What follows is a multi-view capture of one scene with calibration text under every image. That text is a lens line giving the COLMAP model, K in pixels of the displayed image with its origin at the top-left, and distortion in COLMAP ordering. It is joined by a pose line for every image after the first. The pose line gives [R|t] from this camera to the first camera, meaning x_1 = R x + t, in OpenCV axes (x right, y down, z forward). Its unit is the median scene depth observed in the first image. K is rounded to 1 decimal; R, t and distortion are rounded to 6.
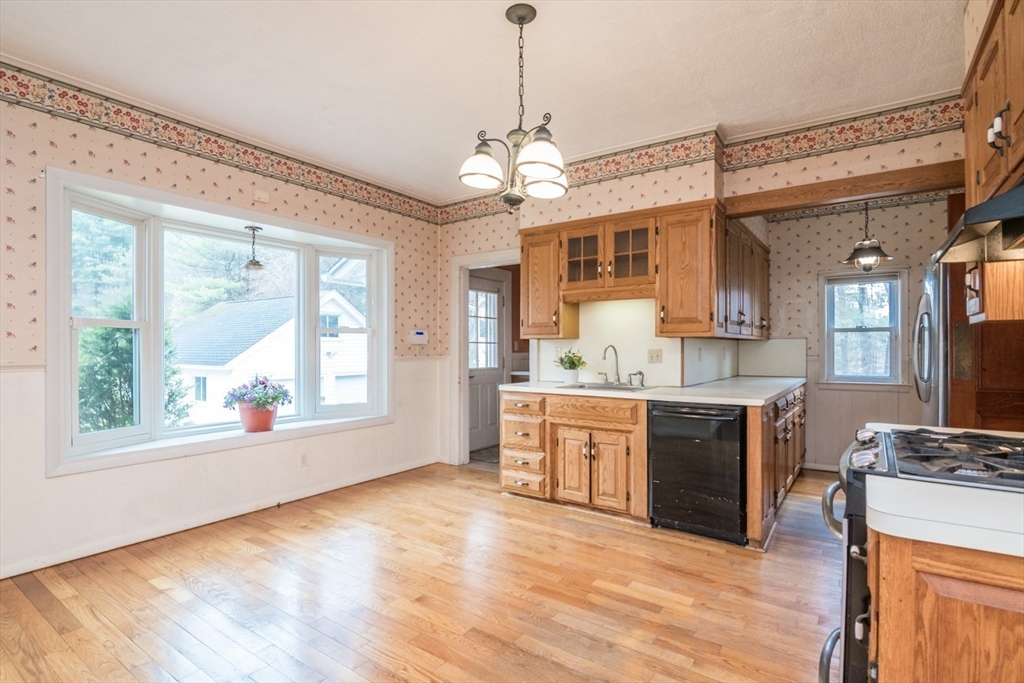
lens RADIAL K [[504.6, 0, 521.0], [0, 504.6, 345.9], [0, 0, 1]] dist [-0.008531, -0.002466]
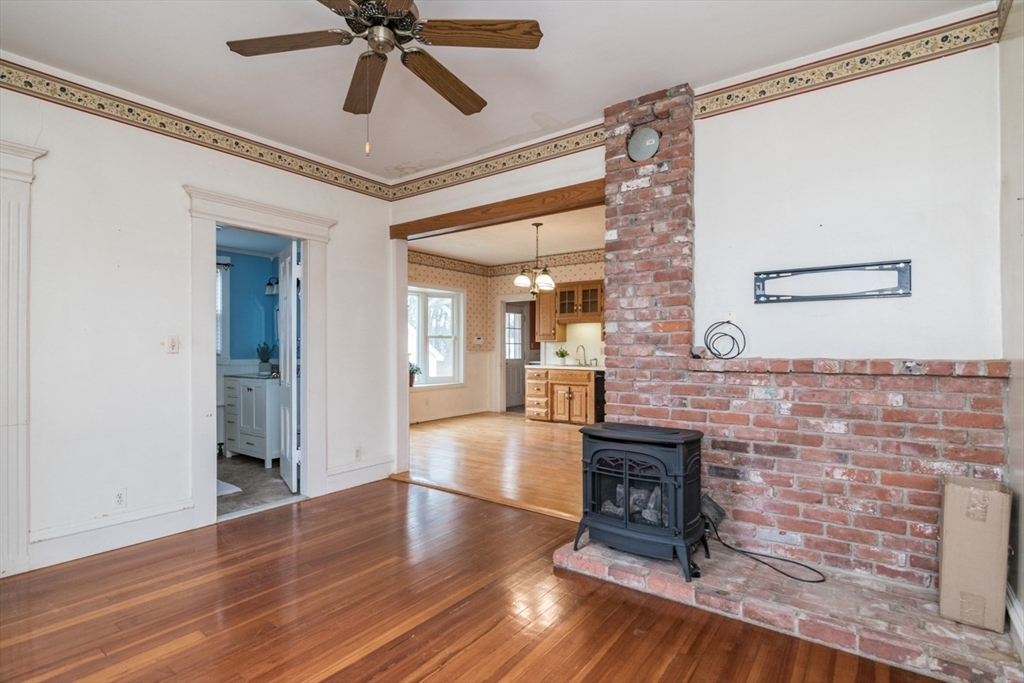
lens RADIAL K [[504.6, 0, 514.1], [0, 504.6, 343.4], [0, 0, 1]] dist [-0.008531, -0.002466]
pose [[0.999326, 0.001244, -0.036690, -0.013863], [-0.001387, 0.999992, -0.003856, -0.000886], [0.036685, 0.003904, 0.999319, -0.998766]]
